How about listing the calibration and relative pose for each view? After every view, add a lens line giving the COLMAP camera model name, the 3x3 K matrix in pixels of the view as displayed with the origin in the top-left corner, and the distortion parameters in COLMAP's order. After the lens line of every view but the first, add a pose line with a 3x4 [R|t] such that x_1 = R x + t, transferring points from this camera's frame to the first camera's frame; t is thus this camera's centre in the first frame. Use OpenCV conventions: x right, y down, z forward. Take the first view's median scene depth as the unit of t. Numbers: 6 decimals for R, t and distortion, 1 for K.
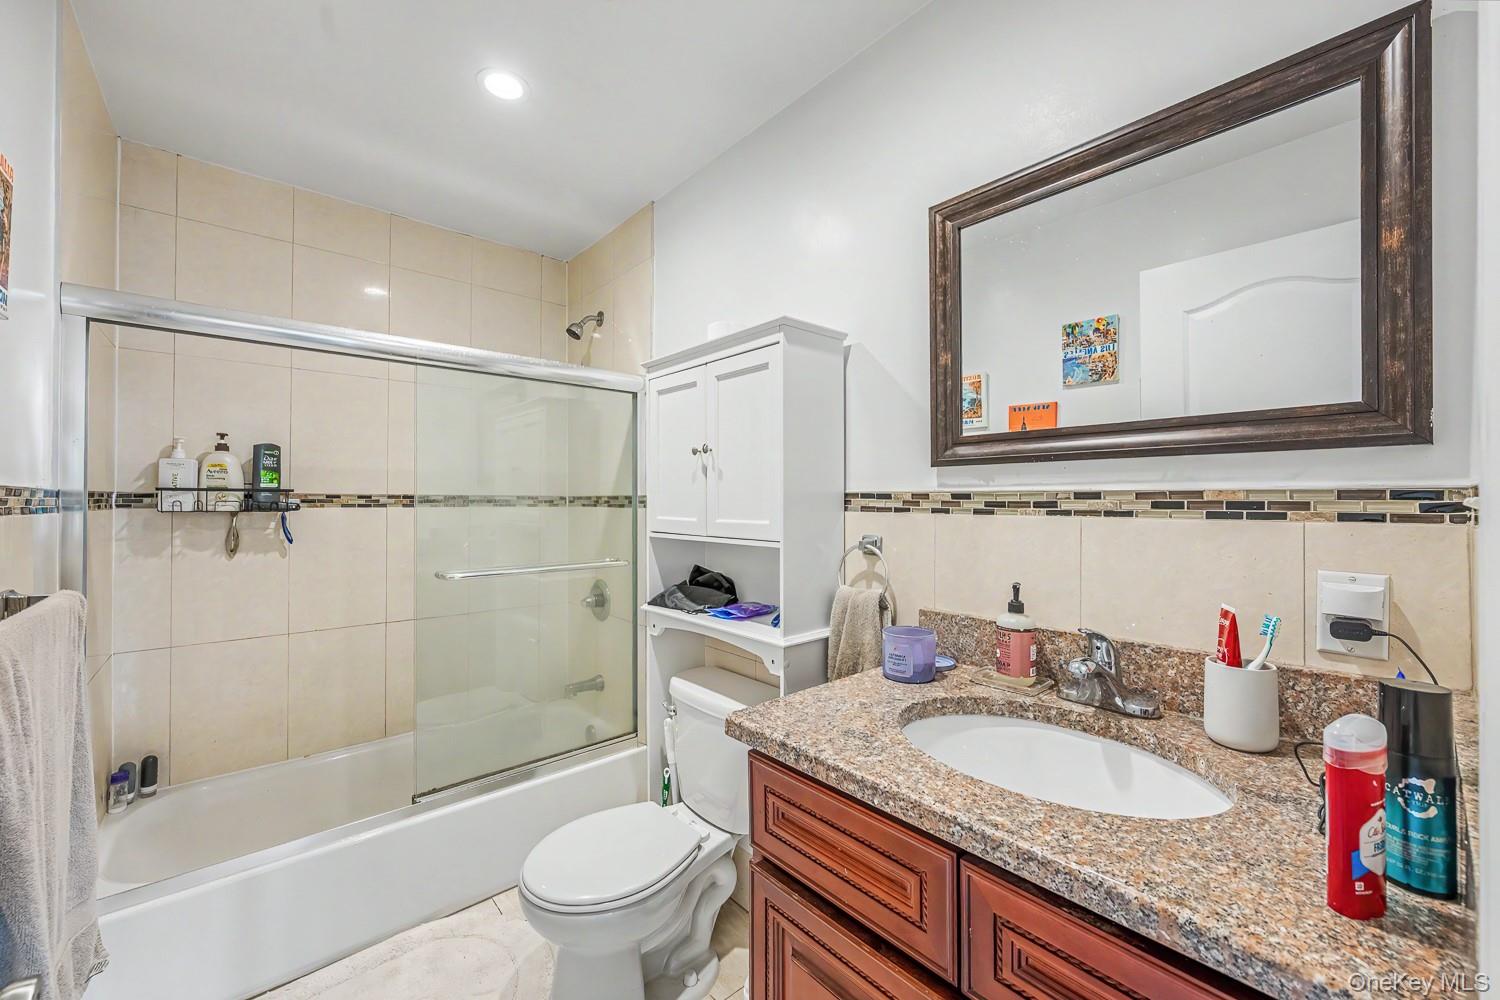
lens RADIAL K [[588.4, 0, 748.8], [0, 588.4, 498.7], [0, 0, 1]] dist [-0.006767, 0.000042]
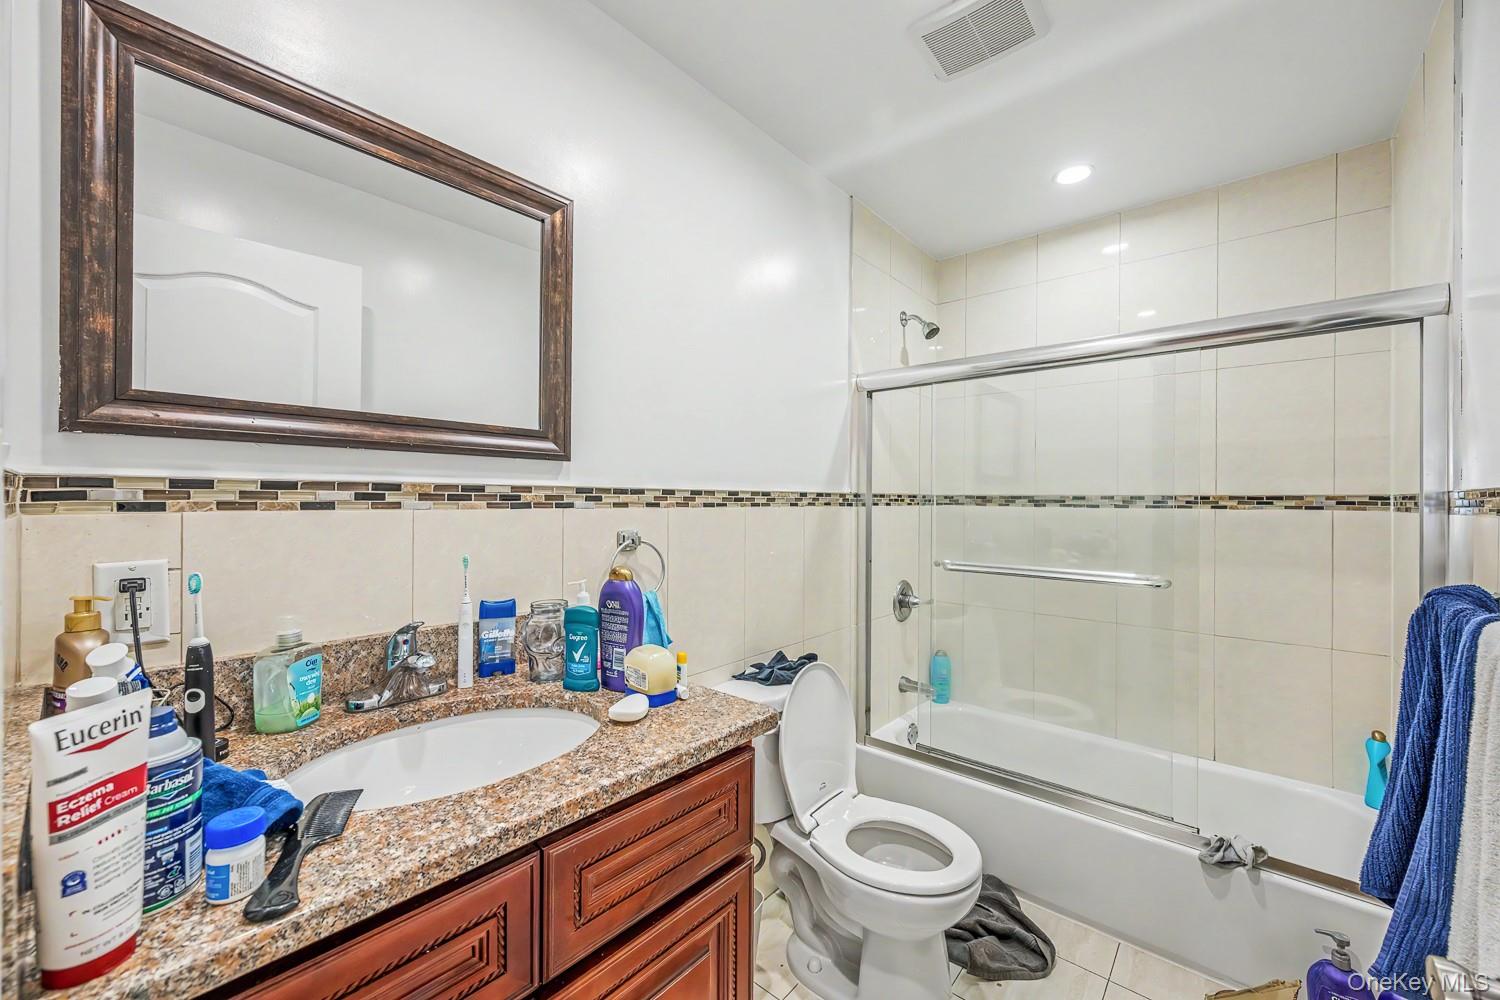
lens RADIAL K [[588.4, 0, 749.9], [0, 588.4, 499.3], [0, 0, 1]] dist [-0.006767, 0.000042]
pose [[-0.125581, -0.007764, 0.992053, -0.563250], [-0.014593, 0.999876, 0.005978, -0.000211], [-0.991976, -0.013726, -0.125679, 0.643370]]
